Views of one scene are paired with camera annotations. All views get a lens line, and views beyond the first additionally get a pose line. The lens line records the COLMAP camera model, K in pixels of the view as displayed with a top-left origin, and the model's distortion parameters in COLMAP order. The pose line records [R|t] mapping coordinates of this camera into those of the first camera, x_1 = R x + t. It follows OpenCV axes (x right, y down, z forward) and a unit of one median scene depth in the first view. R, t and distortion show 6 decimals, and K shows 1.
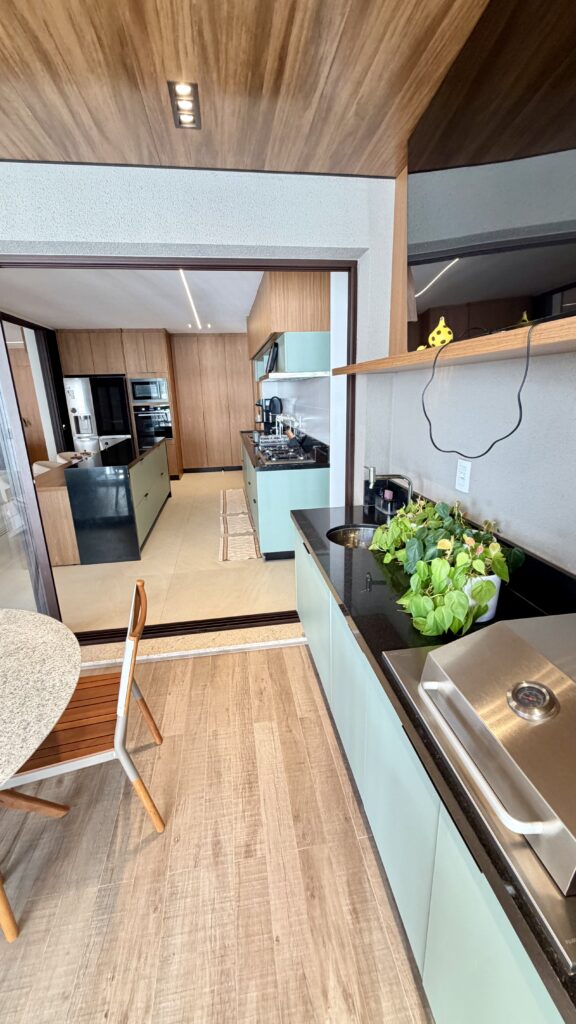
lens RADIAL K [[406.7, 0, 288.0], [0, 406.7, 512.0], [0, 0, 1]] dist [-0.001517, -0.000143]
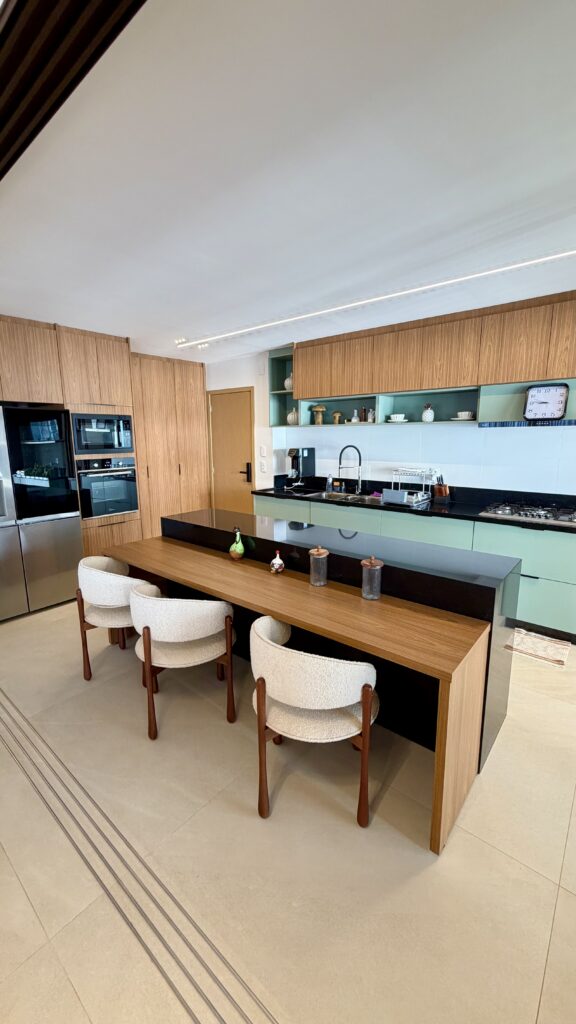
lens RADIAL K [[406.7, 0, 288.0], [0, 406.7, 512.0], [0, 0, 1]] dist [-0.001517, -0.000143]
pose [[0.748641, -0.102640, 0.654982, -1.450726], [0.177047, 0.983016, -0.048319, -0.303171], [-0.638899, 0.152136, 0.754098, 1.086946]]
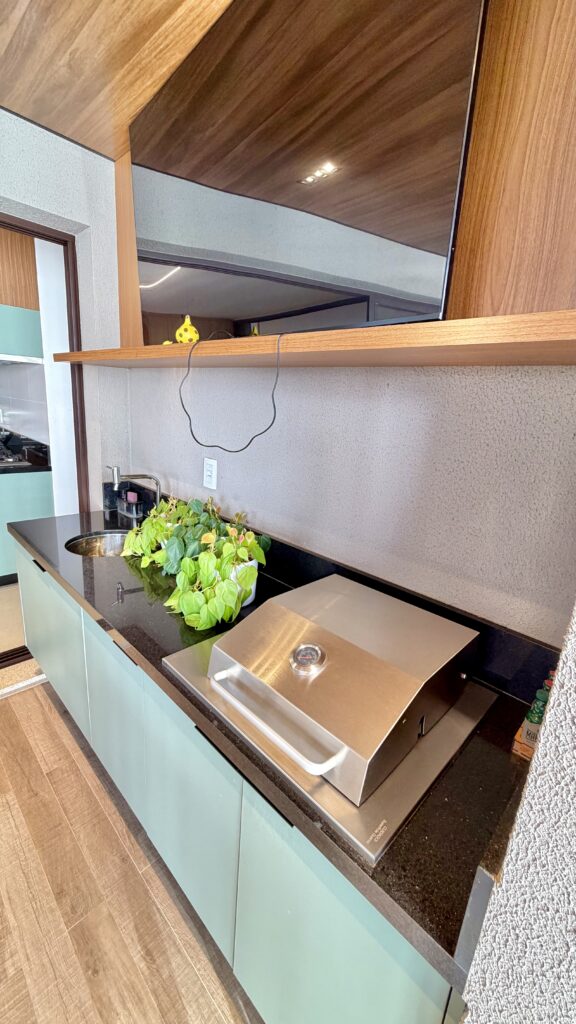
lens RADIAL K [[406.7, 0, 288.0], [0, 406.7, 512.0], [0, 0, 1]] dist [-0.001517, -0.000143]
pose [[0.794842, -0.072781, 0.602436, -0.054661], [0.080912, 0.996628, 0.013651, 0.012771], [-0.601398, 0.037894, 0.798050, 0.045862]]
